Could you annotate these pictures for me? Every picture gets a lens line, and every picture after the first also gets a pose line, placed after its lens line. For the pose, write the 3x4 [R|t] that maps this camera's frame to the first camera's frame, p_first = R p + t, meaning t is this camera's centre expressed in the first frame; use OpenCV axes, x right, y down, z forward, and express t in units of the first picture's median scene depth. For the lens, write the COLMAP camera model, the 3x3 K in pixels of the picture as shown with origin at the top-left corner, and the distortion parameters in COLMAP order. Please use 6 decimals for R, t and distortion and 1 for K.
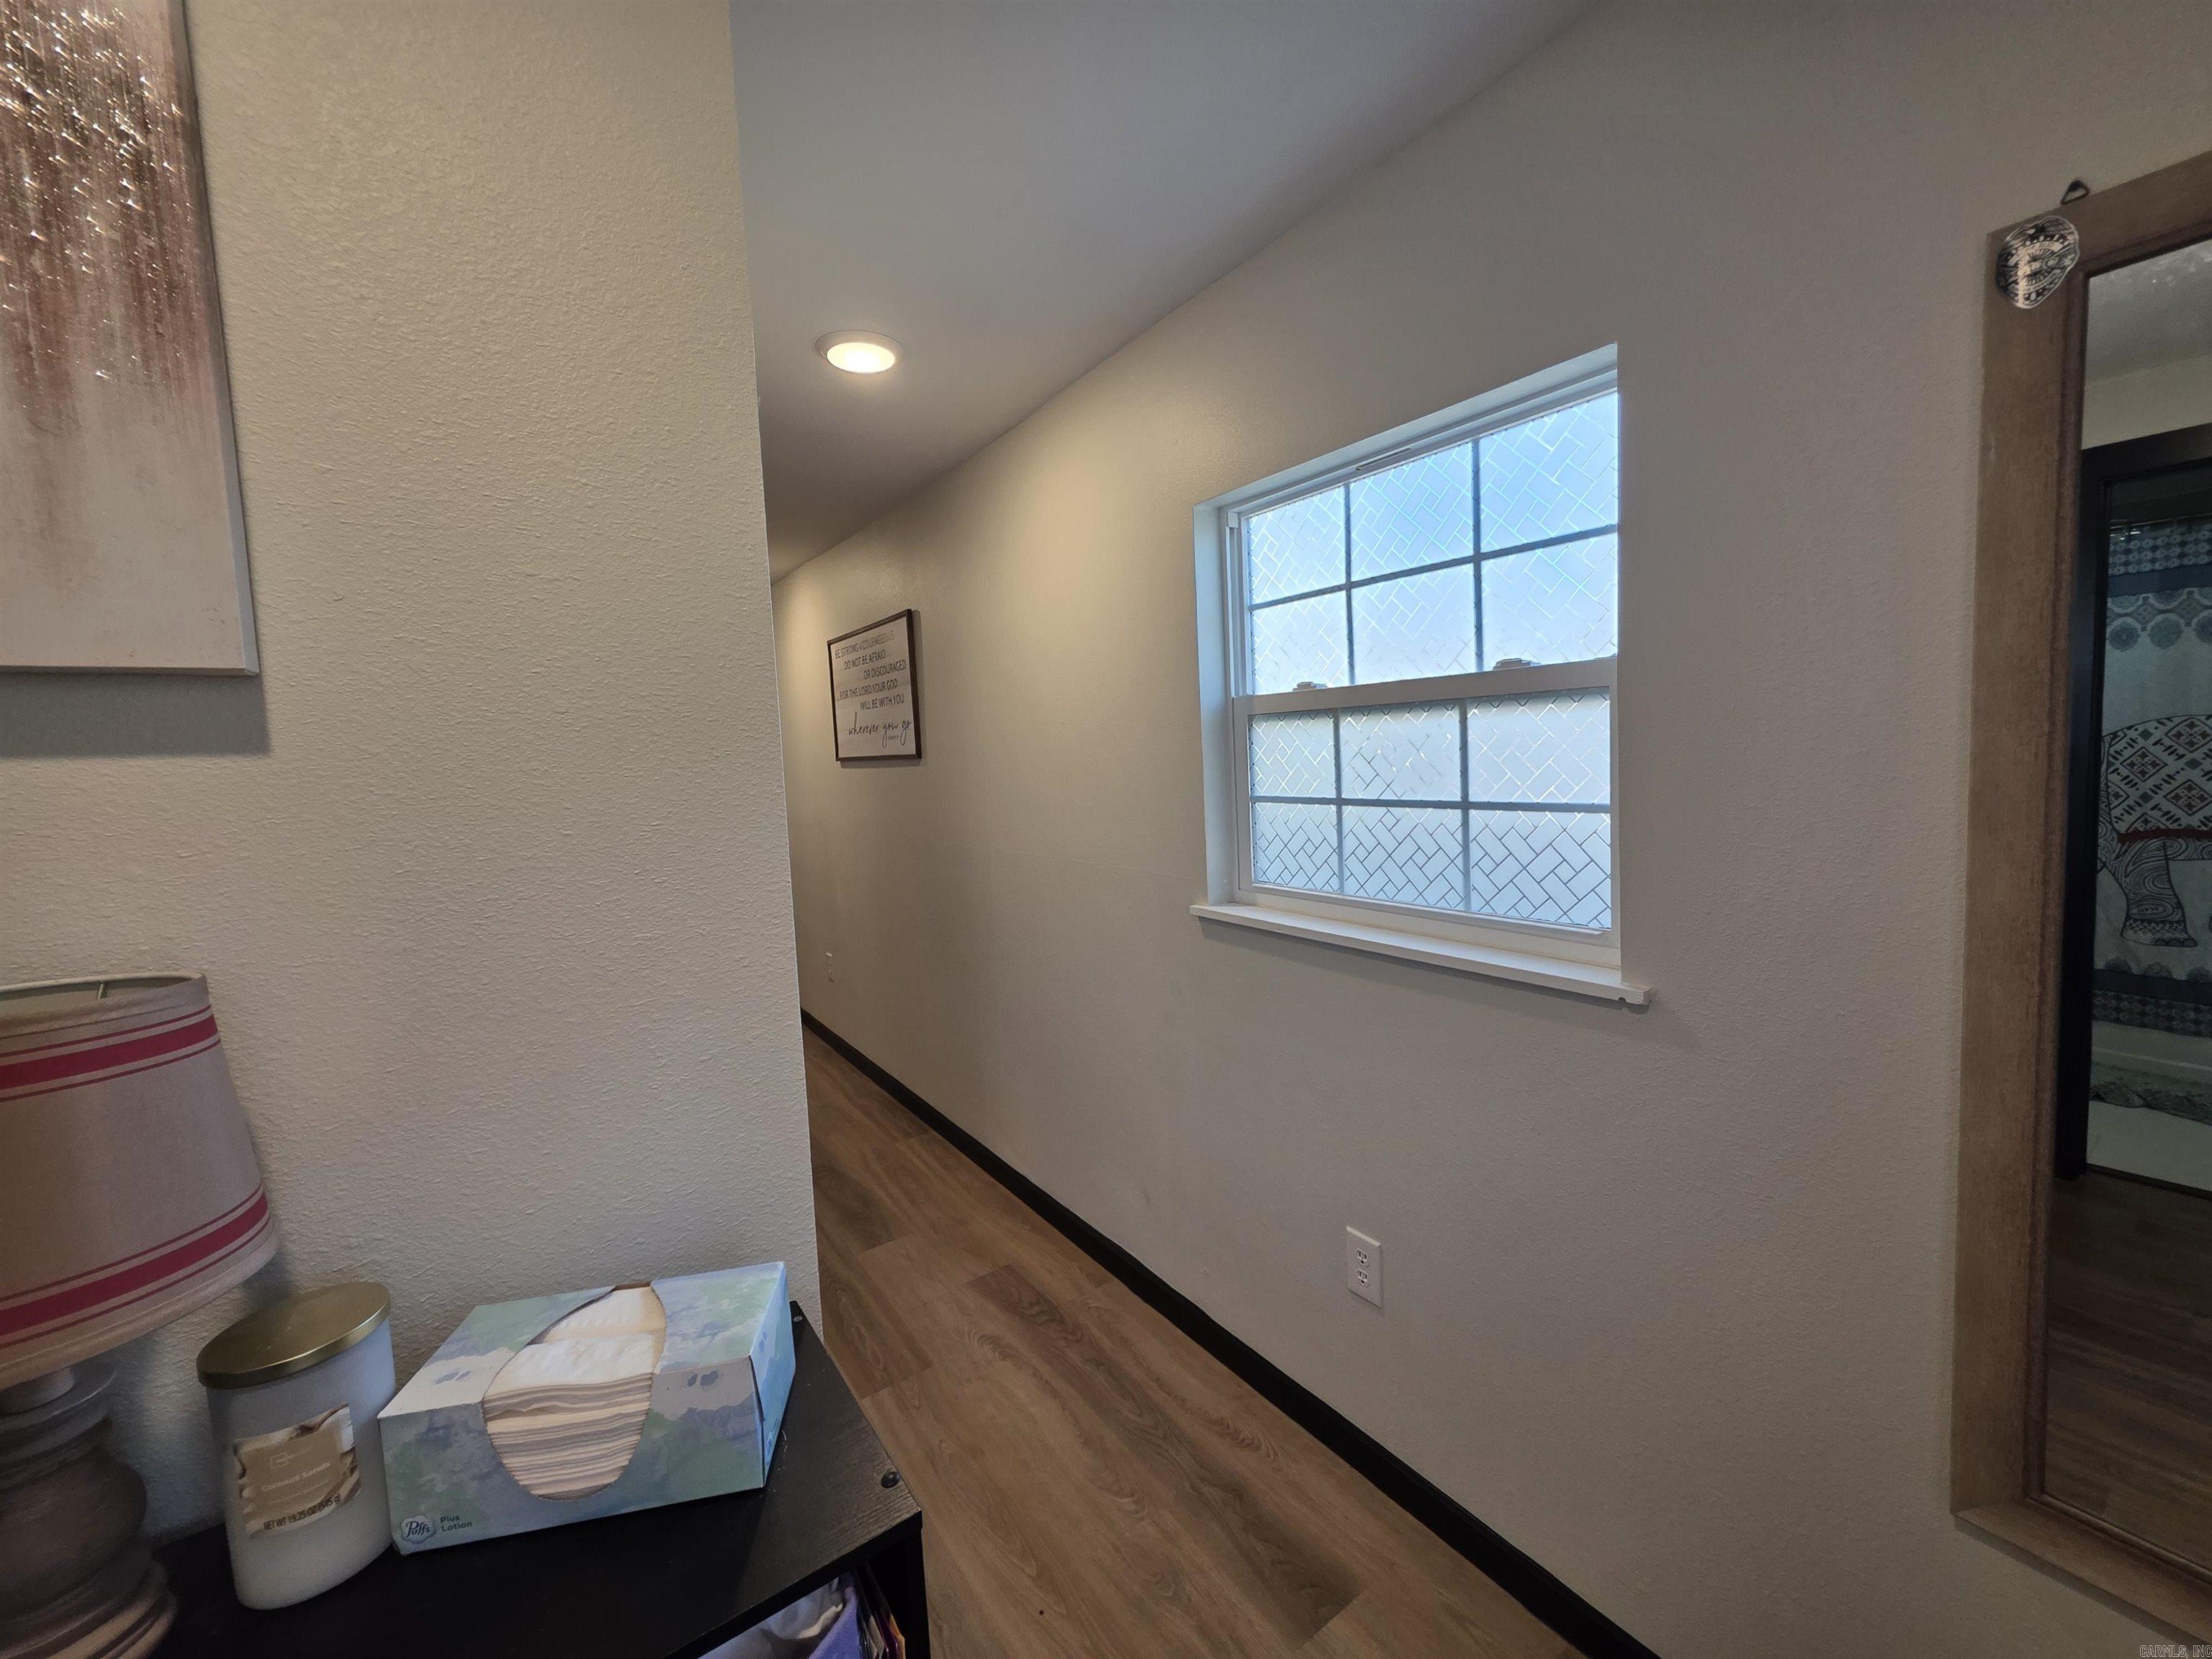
lens RADIAL K [[888.7, 0, 1119.5], [0, 888.7, 814.5], [0, 0, 1]] dist [-0.005425, -0.000027]
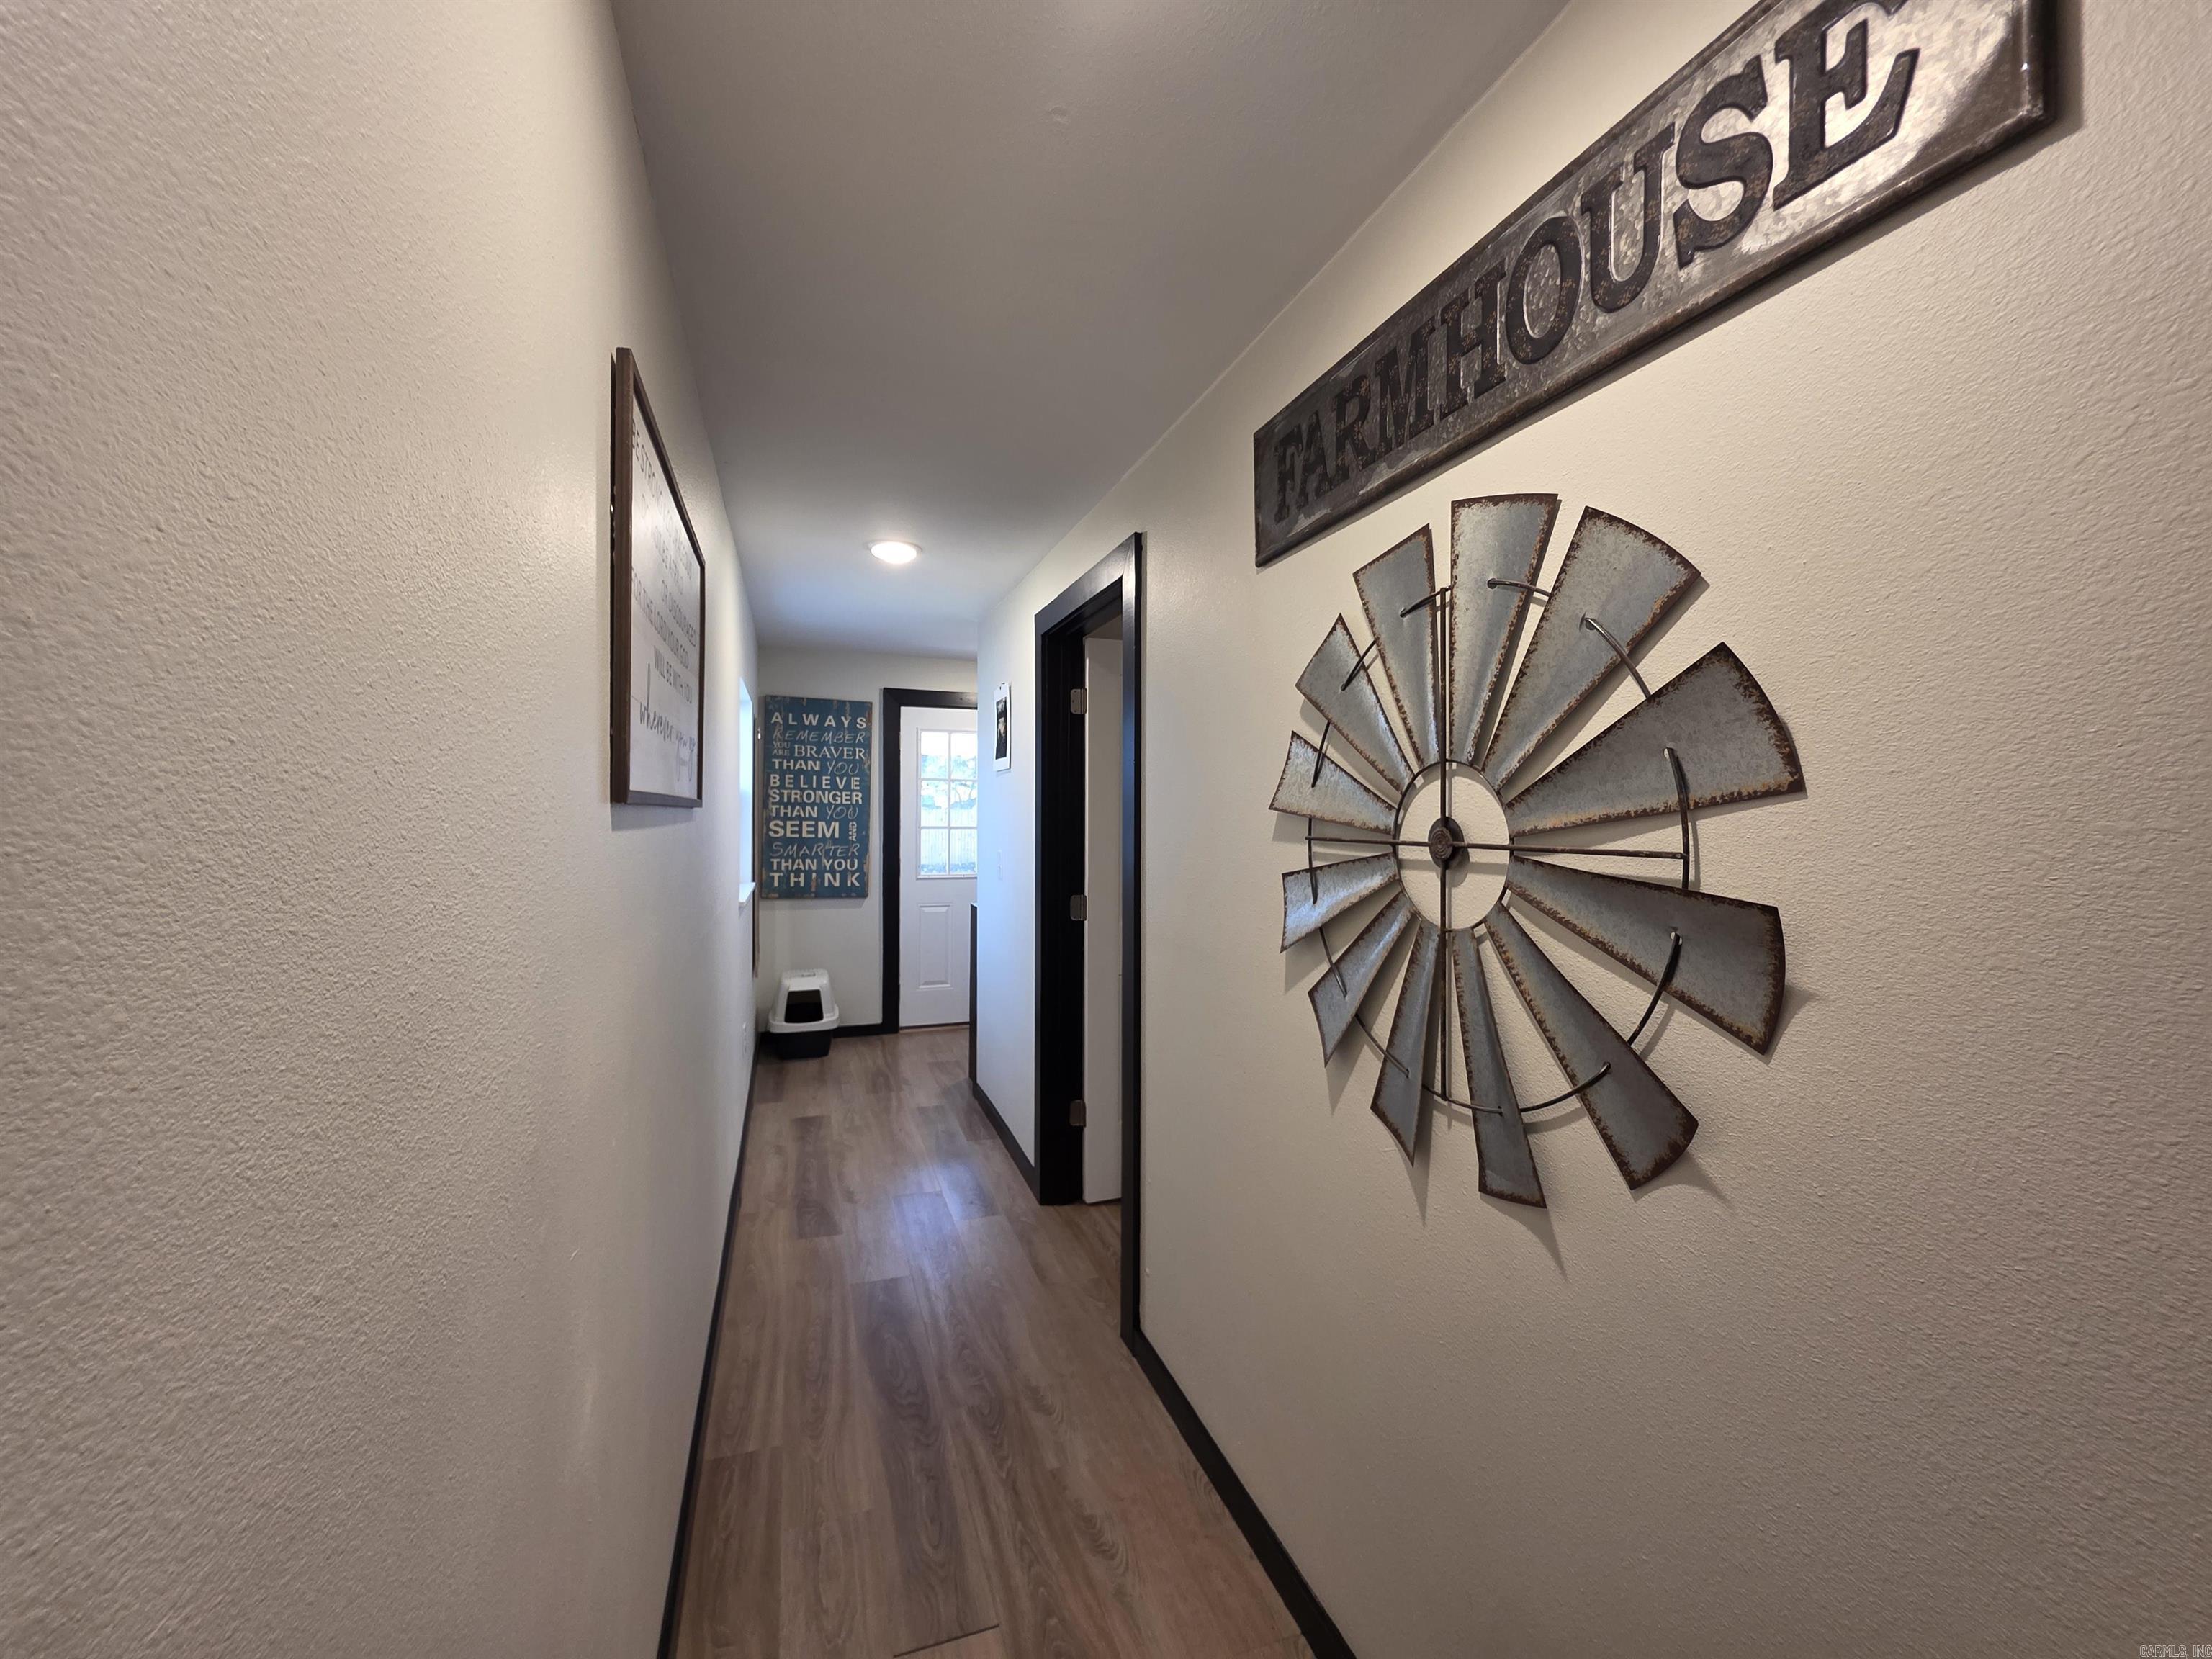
lens RADIAL K [[888.7, 0, 1119.5], [0, 888.7, 814.5], [0, 0, 1]] dist [-0.005425, -0.000027]
pose [[-0.965472, 0.038374, 0.257664, -0.607641], [0.058046, 0.995914, 0.069176, -0.079708], [-0.253957, 0.081744, -0.963755, 1.396546]]
